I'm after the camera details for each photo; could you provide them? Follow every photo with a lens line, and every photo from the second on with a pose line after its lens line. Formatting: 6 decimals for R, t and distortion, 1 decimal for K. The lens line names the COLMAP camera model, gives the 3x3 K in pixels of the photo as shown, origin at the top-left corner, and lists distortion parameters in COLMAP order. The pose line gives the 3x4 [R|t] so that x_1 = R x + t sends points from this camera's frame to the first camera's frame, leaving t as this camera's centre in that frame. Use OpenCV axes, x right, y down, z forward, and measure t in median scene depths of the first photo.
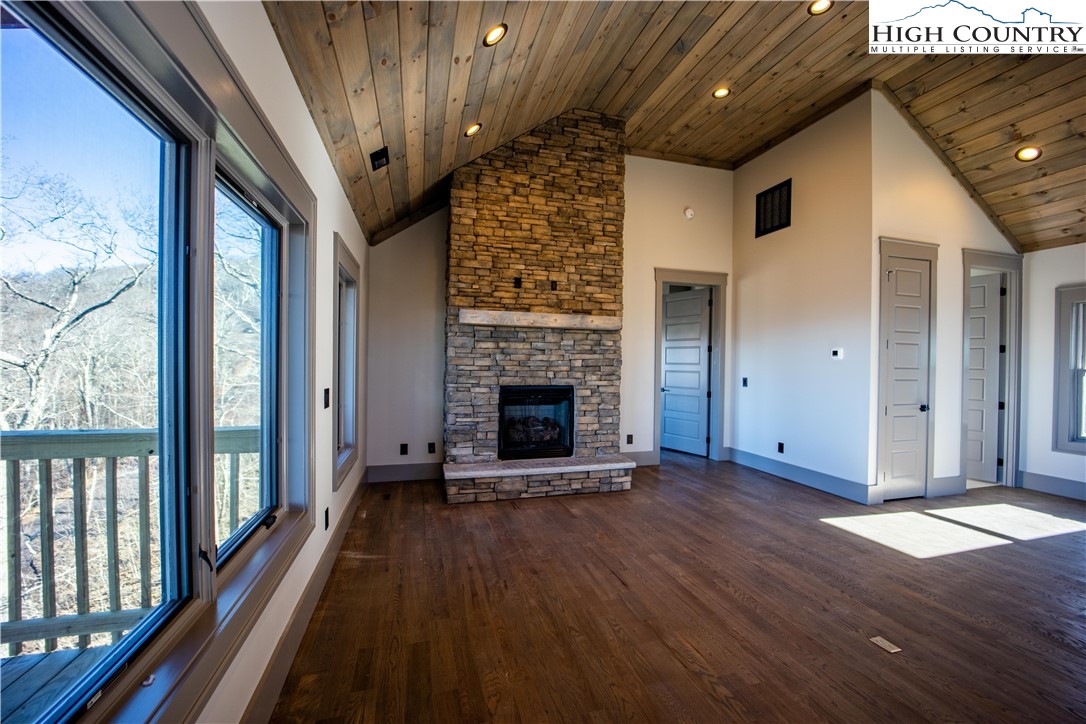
lens RADIAL K [[445.0, 0, 546.2], [0, 445.0, 359.8], [0, 0, 1]] dist [-0.020505, -0.000087]
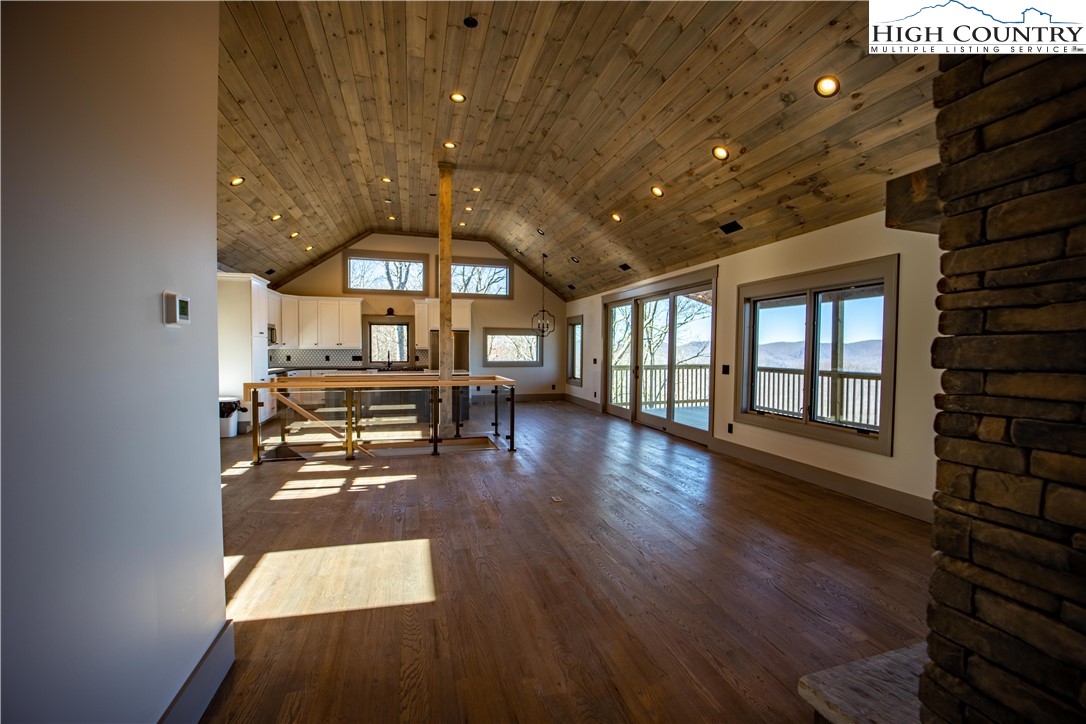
lens RADIAL K [[445.0, 0, 540.5], [0, 445.0, 359.2], [0, 0, 1]] dist [-0.020505, -0.000087]
pose [[-0.999779, -0.020999, -0.000087, 0.386519], [-0.020998, 0.999661, 0.015396, 0.010569], [-0.000236, 0.015394, -0.999881, 1.303327]]
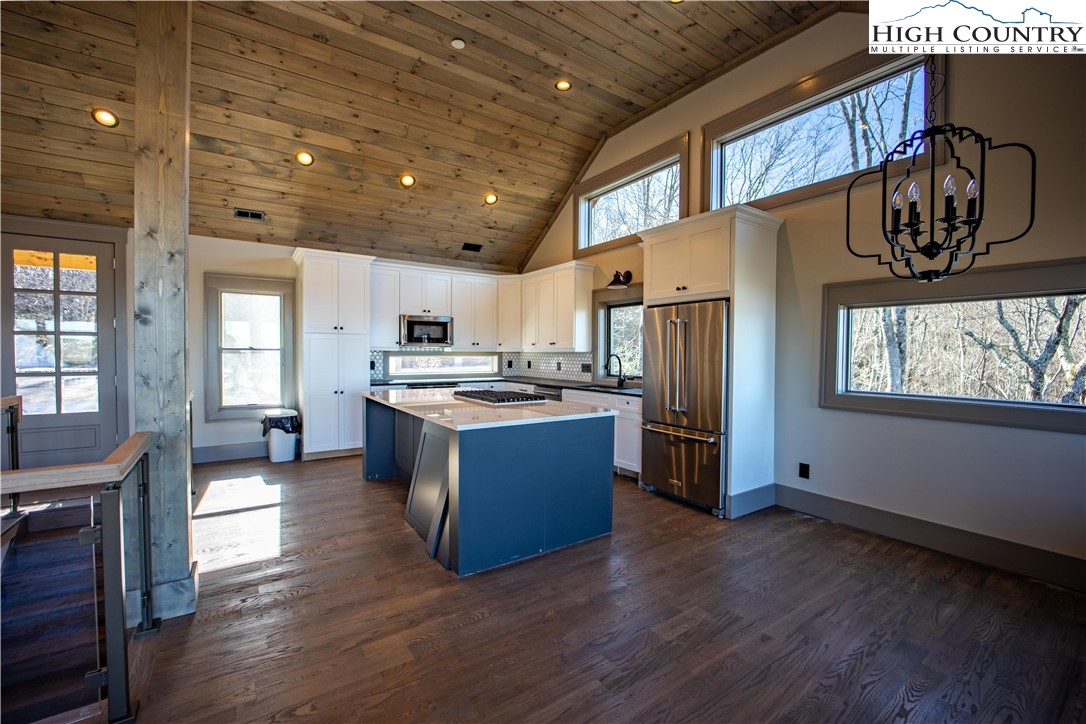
lens RADIAL K [[444.4, 0, 552.1], [0, 444.4, 361.4], [0, 0, 1]] dist [-0.018745, -0.000278]
pose [[-0.321178, -0.038392, 0.946240, 0.120867], [-0.019819, 0.999232, 0.033815, -0.000844], [-0.946811, -0.007893, -0.321692, -0.405919]]
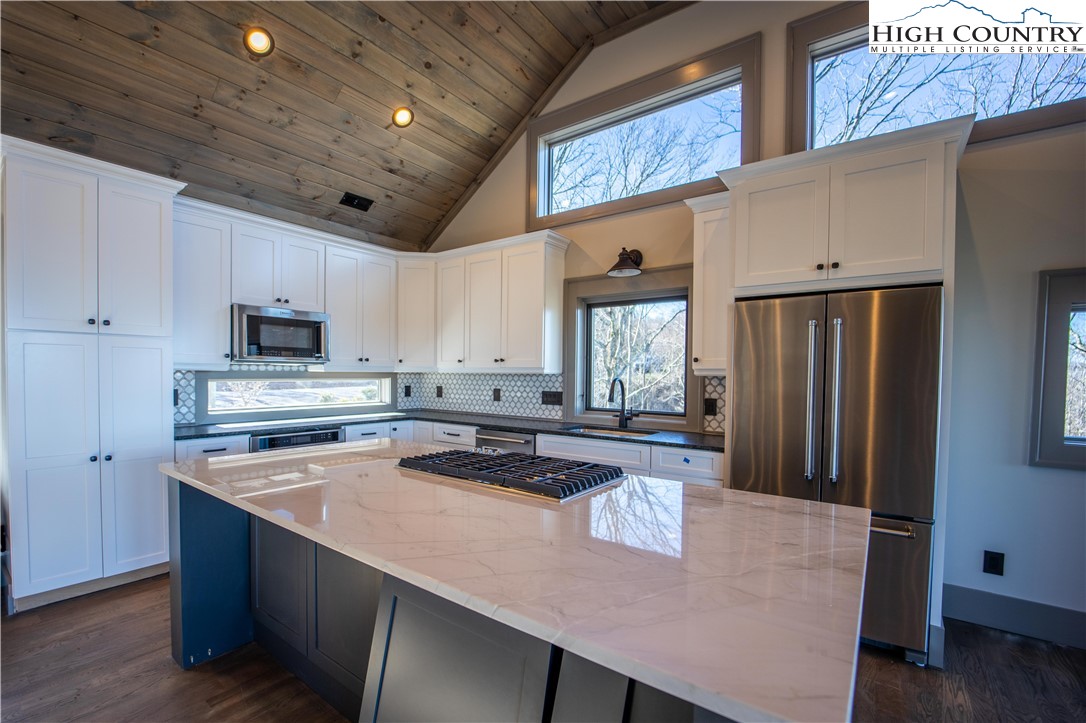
lens RADIAL K [[472.0, 0, 516.3], [0, 472.0, 386.0], [0, 0, 1]] dist [-0.023917, 0.001206]
pose [[-0.581362, -0.046807, 0.812297, 0.616285], [-0.027560, 0.998904, 0.037835, 0.004931], [-0.813178, -0.000391, -0.582015, -0.337029]]
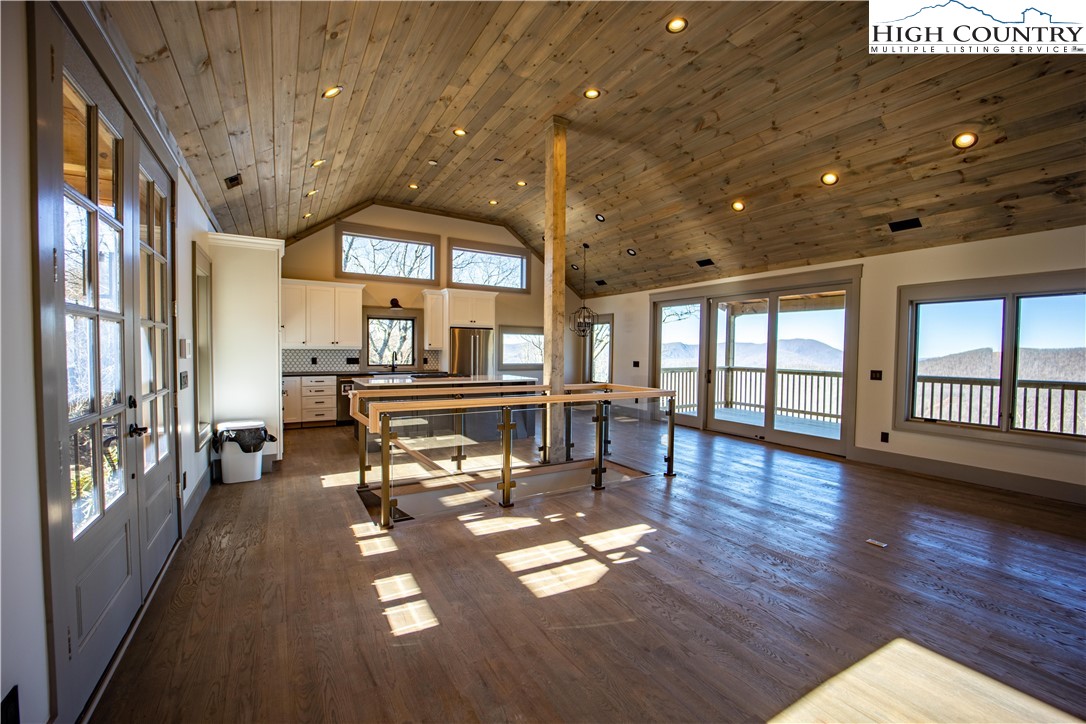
lens RADIAL K [[445.0, 0, 541.3], [0, 445.0, 360.8], [0, 0, 1]] dist [-0.020505, -0.000087]
pose [[-0.967465, -0.021209, -0.252116, 1.025600], [-0.025476, 0.999582, 0.013674, 0.016462], [0.251721, 0.019652, -0.967600, 0.967452]]
